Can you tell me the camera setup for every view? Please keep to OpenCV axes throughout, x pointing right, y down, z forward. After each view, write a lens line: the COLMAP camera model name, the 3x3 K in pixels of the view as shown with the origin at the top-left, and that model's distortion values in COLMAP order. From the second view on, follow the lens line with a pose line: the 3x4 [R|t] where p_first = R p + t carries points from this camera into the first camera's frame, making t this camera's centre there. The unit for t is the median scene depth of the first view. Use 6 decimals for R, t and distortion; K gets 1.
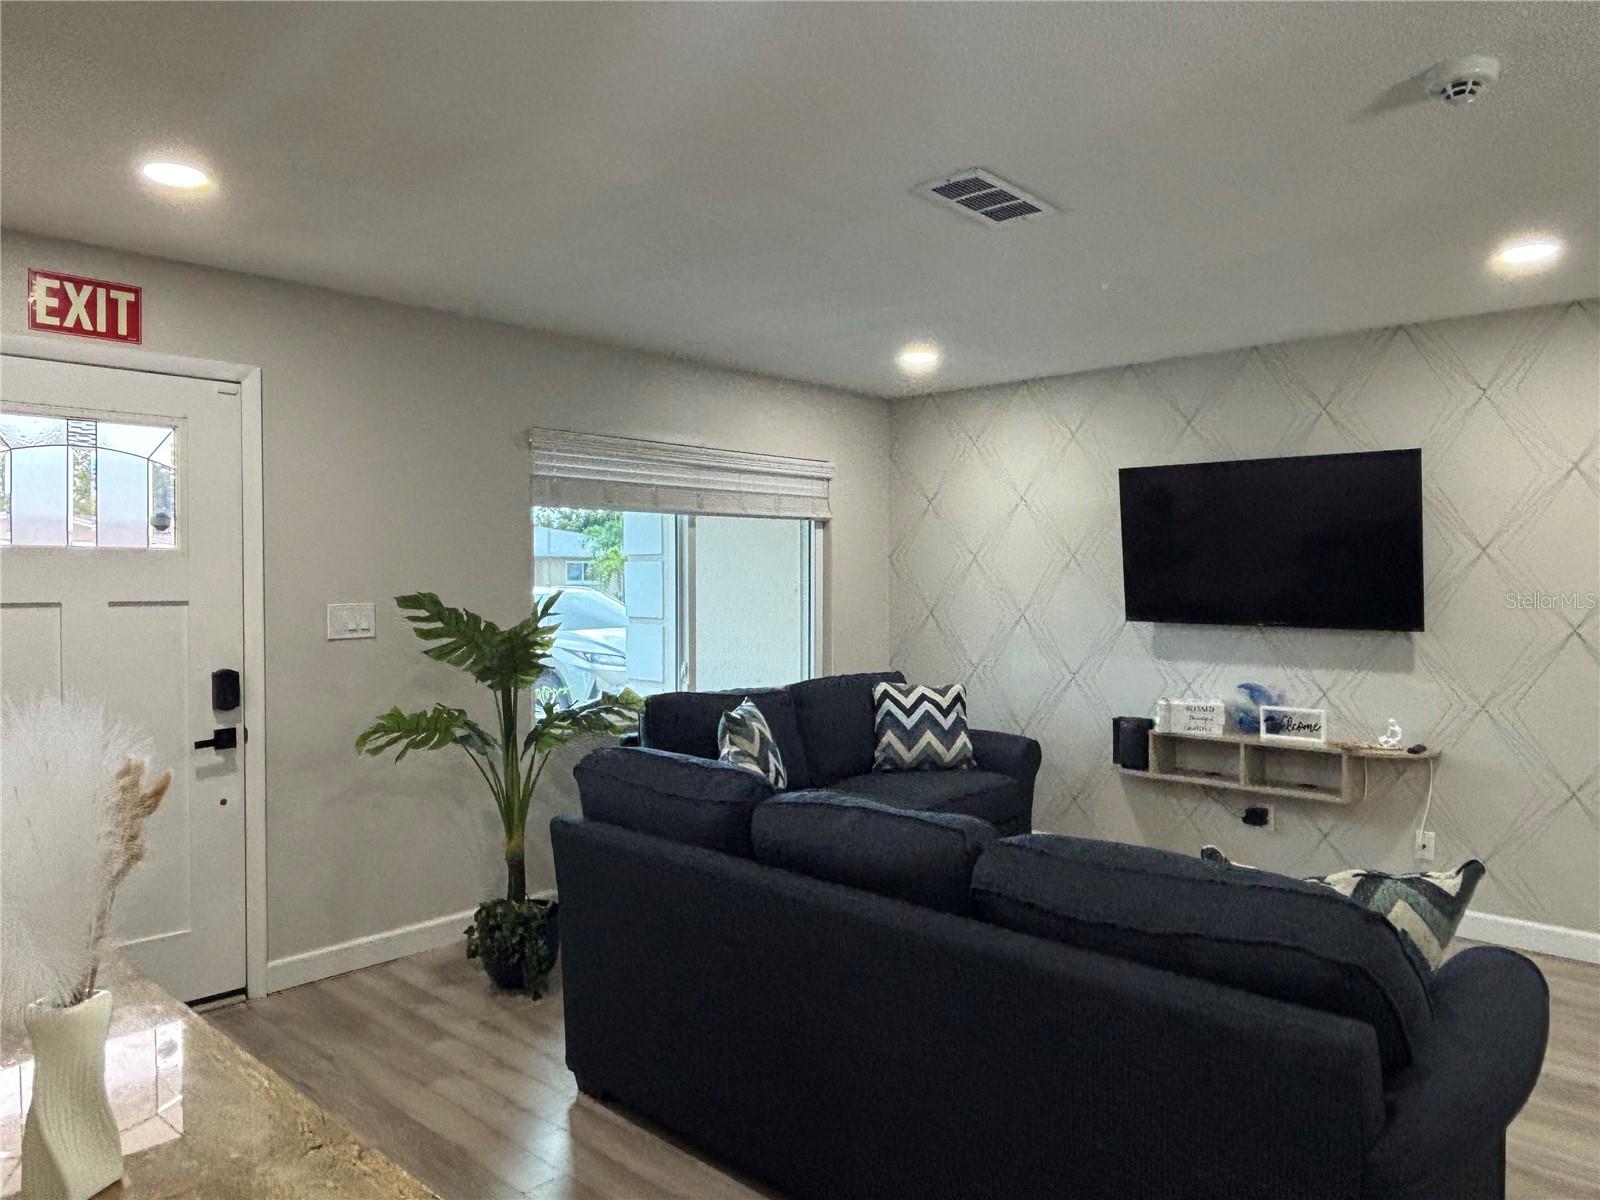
lens RADIAL K [[1080.8, 0, 800.0], [0, 1080.8, 600.0], [0, 0, 1]] dist [0.060101, -0.088203]
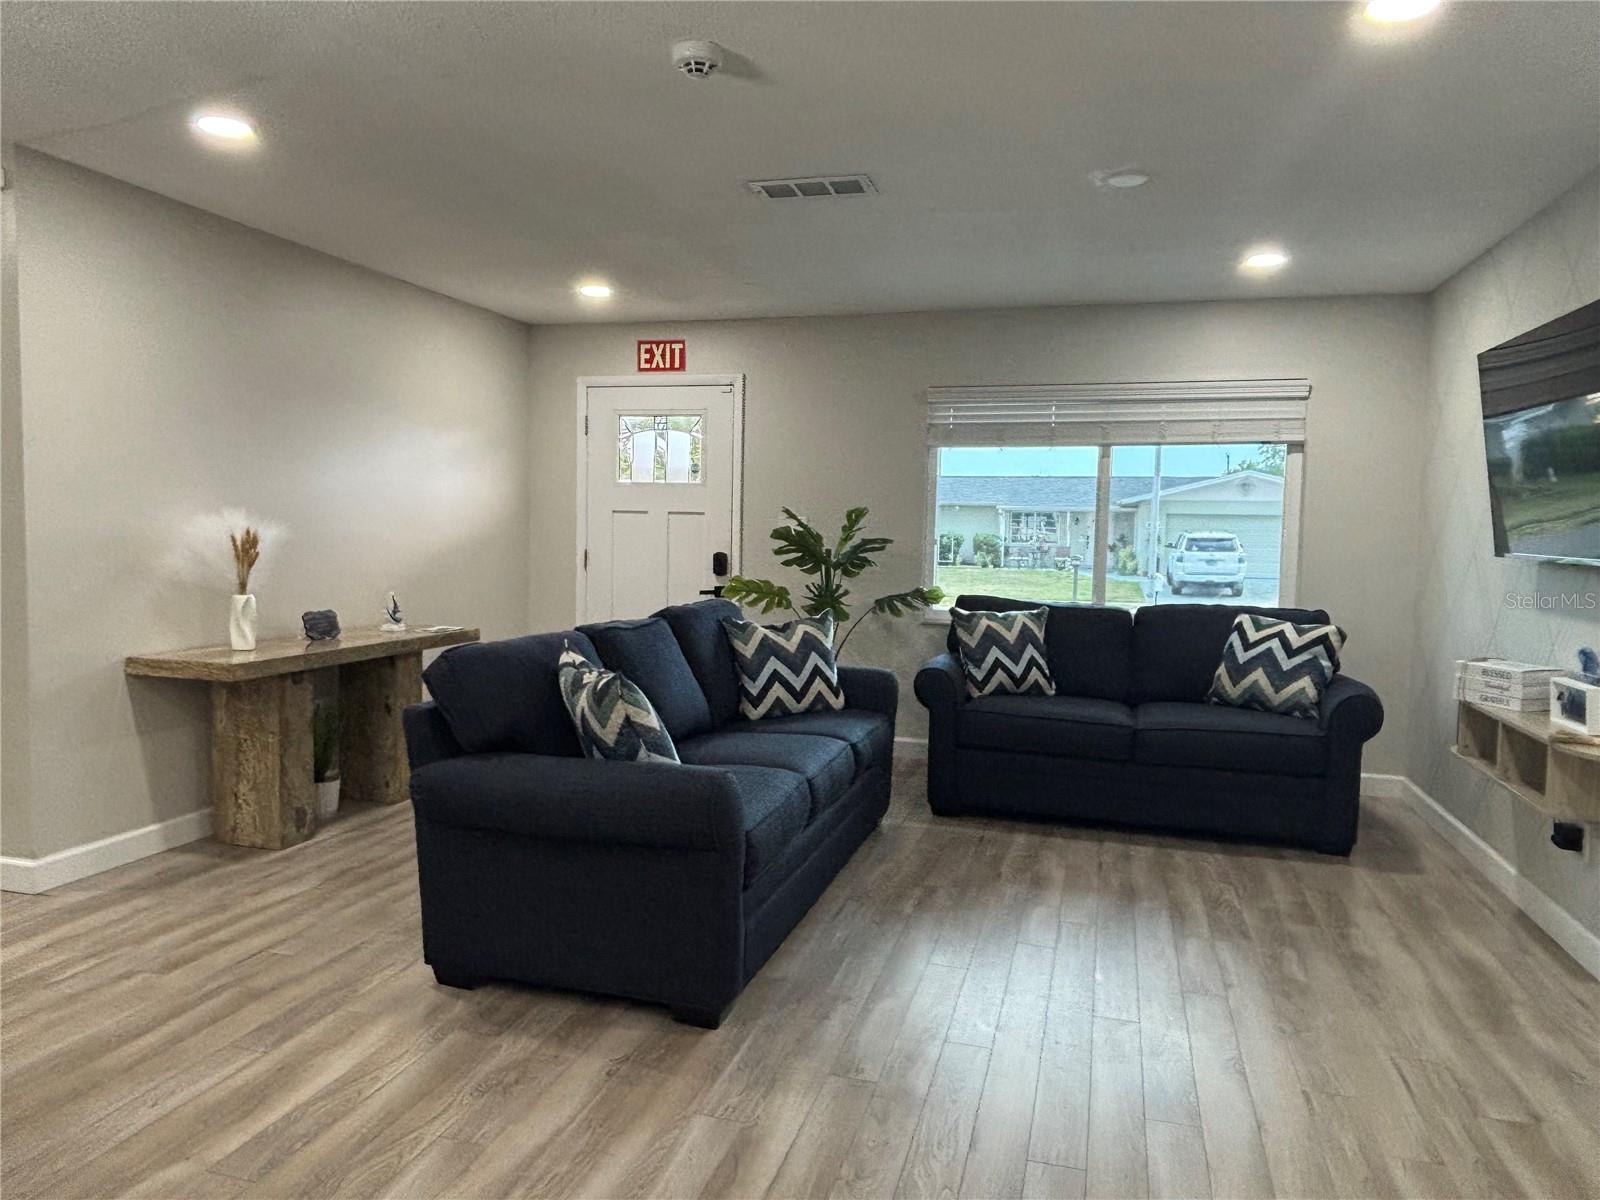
lens RADIAL K [[1080.8, 0, 800.0], [0, 1080.8, 600.0], [0, 0, 1]] dist [0.060101, -0.088203]
pose [[0.459650, 0.070478, -0.885299, 0.860115], [-0.036343, 0.997504, 0.060542, 0.023855], [0.887356, 0.004346, 0.461064, 0.256922]]
